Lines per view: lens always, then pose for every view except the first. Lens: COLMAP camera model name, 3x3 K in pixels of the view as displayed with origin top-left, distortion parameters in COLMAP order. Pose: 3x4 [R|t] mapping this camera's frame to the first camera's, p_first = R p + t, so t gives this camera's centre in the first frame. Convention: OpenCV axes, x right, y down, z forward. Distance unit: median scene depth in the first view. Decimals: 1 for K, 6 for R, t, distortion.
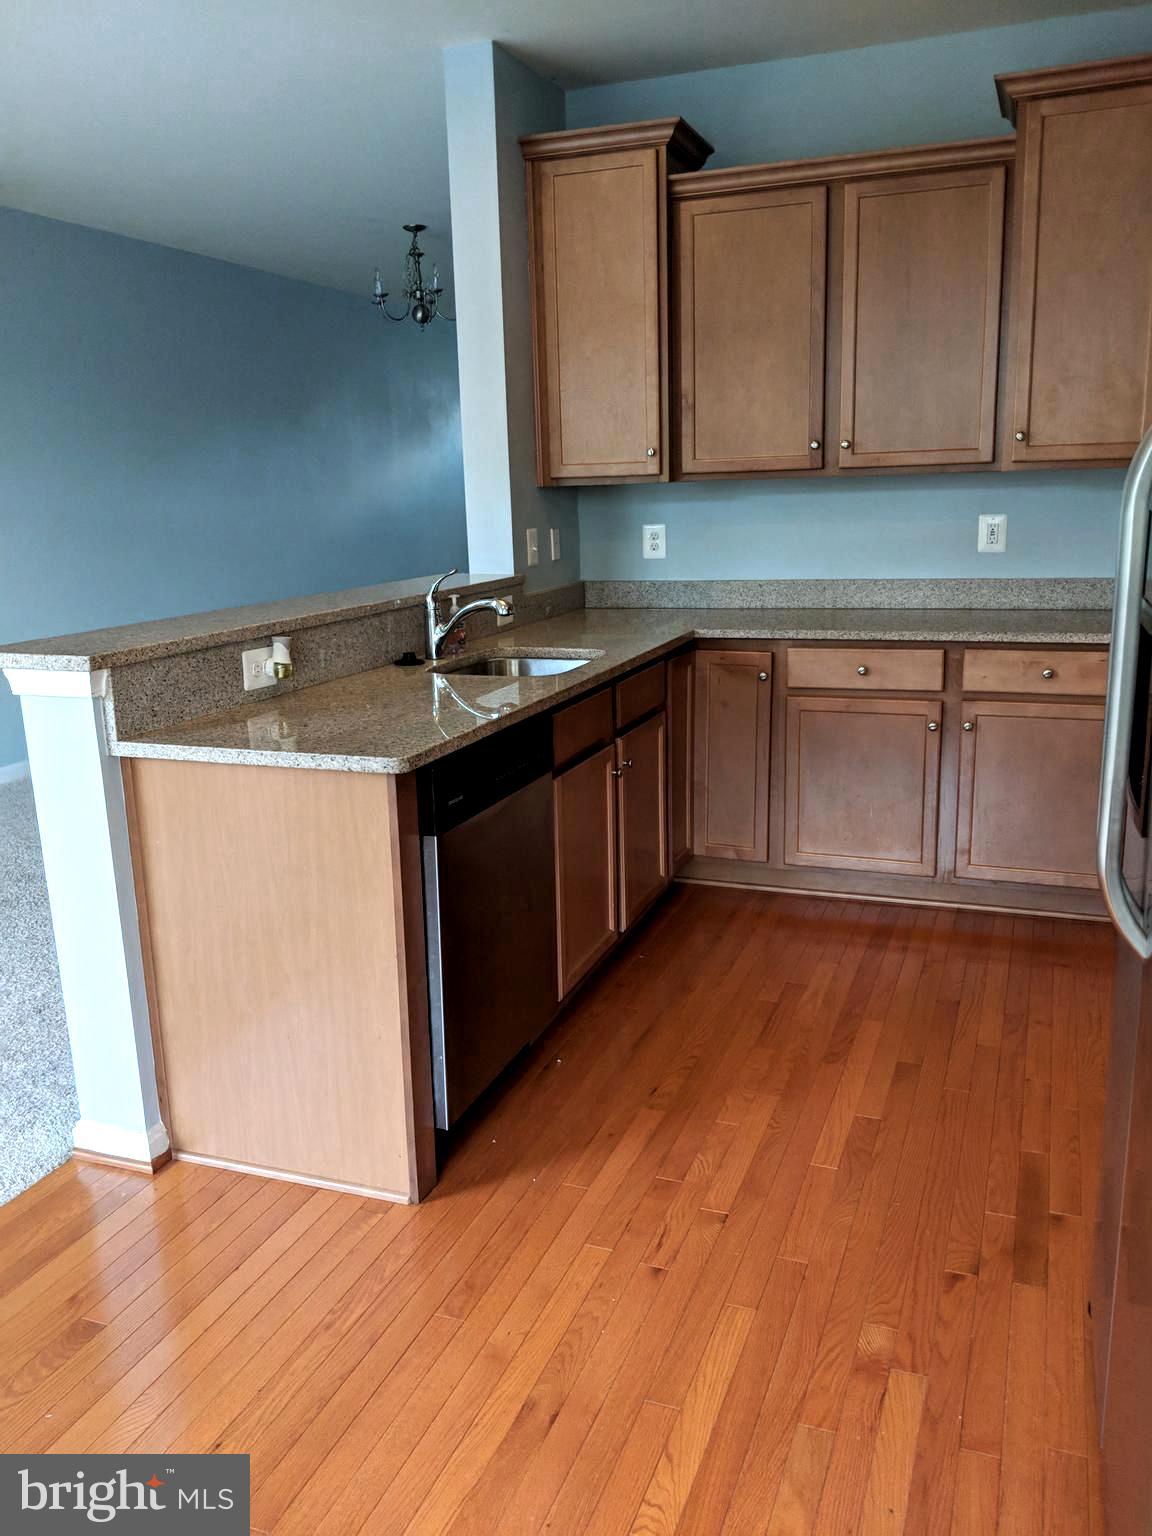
lens RADIAL K [[1228.8, 0, 577.2], [0, 1228.8, 767.5], [0, 0, 1]] dist [0.029131, -0.056274]
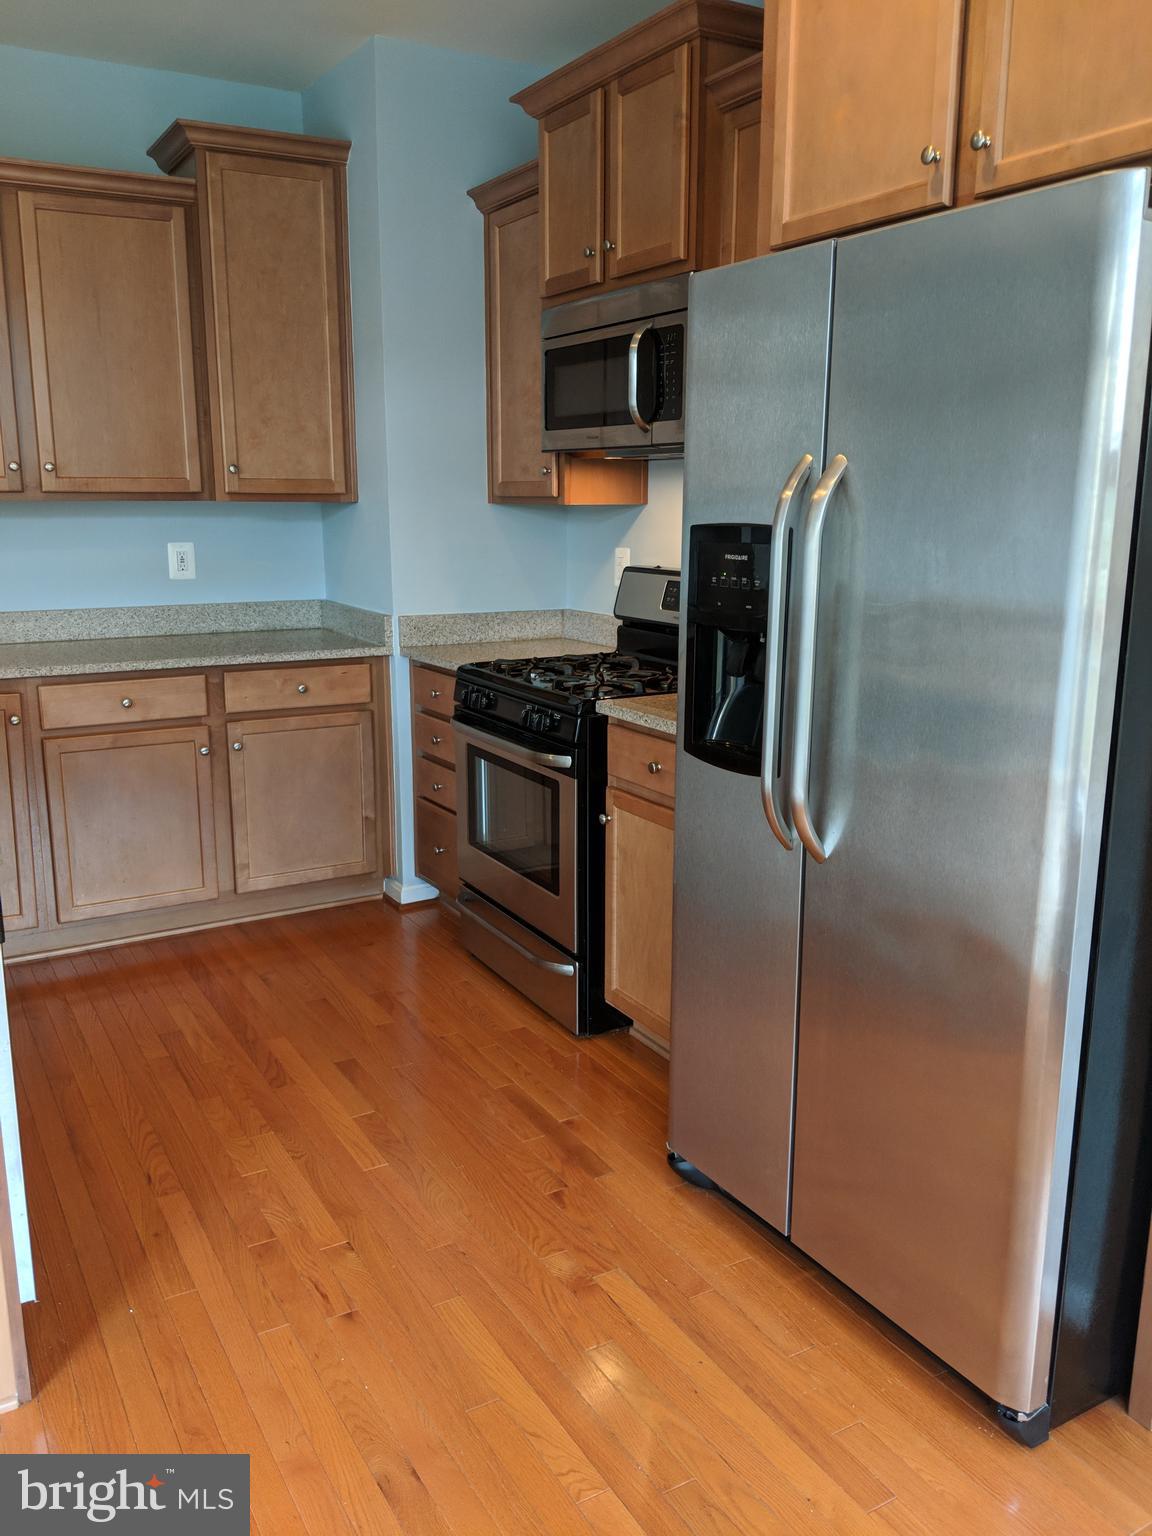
lens RADIAL K [[1228.8, 0, 580.3], [0, 1228.8, 772.4], [0, 0, 1]] dist [0.029131, -0.056274]
pose [[0.625939, -0.139337, 0.767324, -0.300423], [0.153438, 0.986681, 0.054004, -0.023436], [-0.764629, 0.083934, 0.638982, 0.119470]]
